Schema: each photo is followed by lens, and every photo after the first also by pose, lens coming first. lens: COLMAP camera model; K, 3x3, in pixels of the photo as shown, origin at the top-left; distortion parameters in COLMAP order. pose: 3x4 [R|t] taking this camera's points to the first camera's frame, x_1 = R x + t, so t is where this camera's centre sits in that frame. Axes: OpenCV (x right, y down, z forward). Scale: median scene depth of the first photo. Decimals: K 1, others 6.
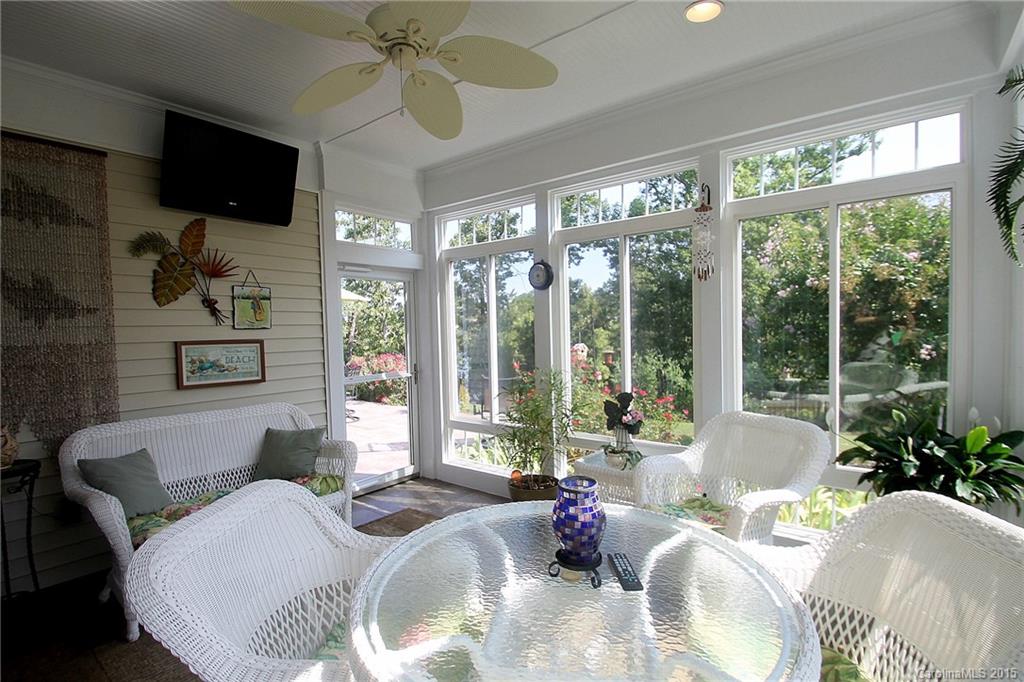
lens RADIAL K [[489.6, 0, 513.5], [0, 489.6, 338.3], [0, 0, 1]] dist [-0.000149, -0.000022]
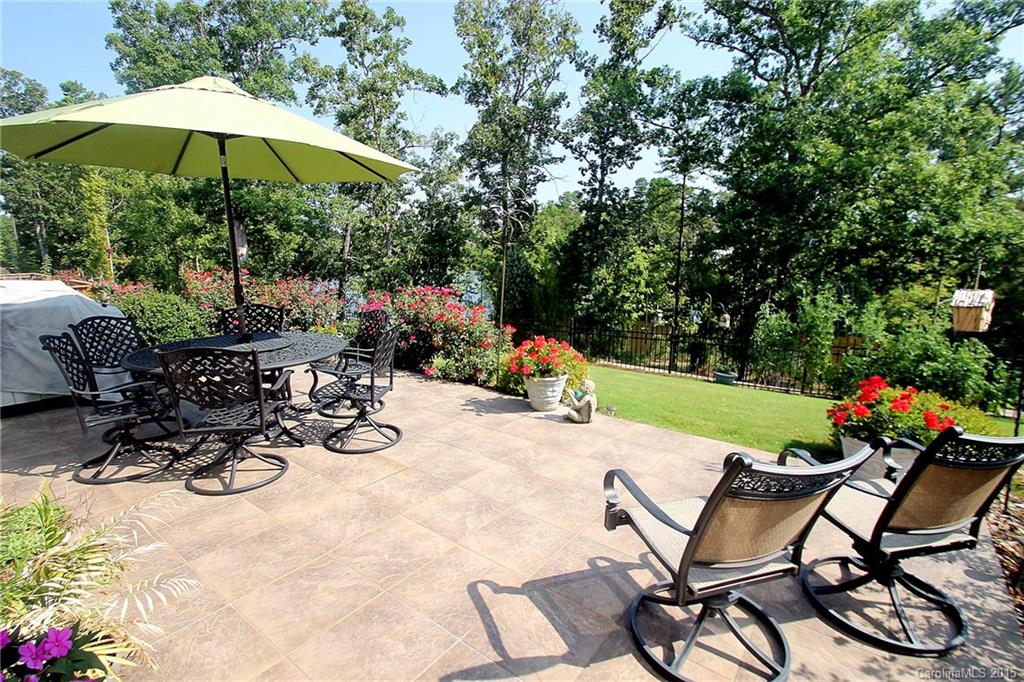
lens RADIAL K [[489.6, 0, 511.1], [0, 489.6, 344.3], [0, 0, 1]] dist [-0.000149, -0.000022]
pose [[0.999624, 0.021548, 0.016952, -0.069890], [-0.024165, 0.984530, 0.173540, -0.001162], [-0.012950, -0.173884, 0.984681, 0.168631]]
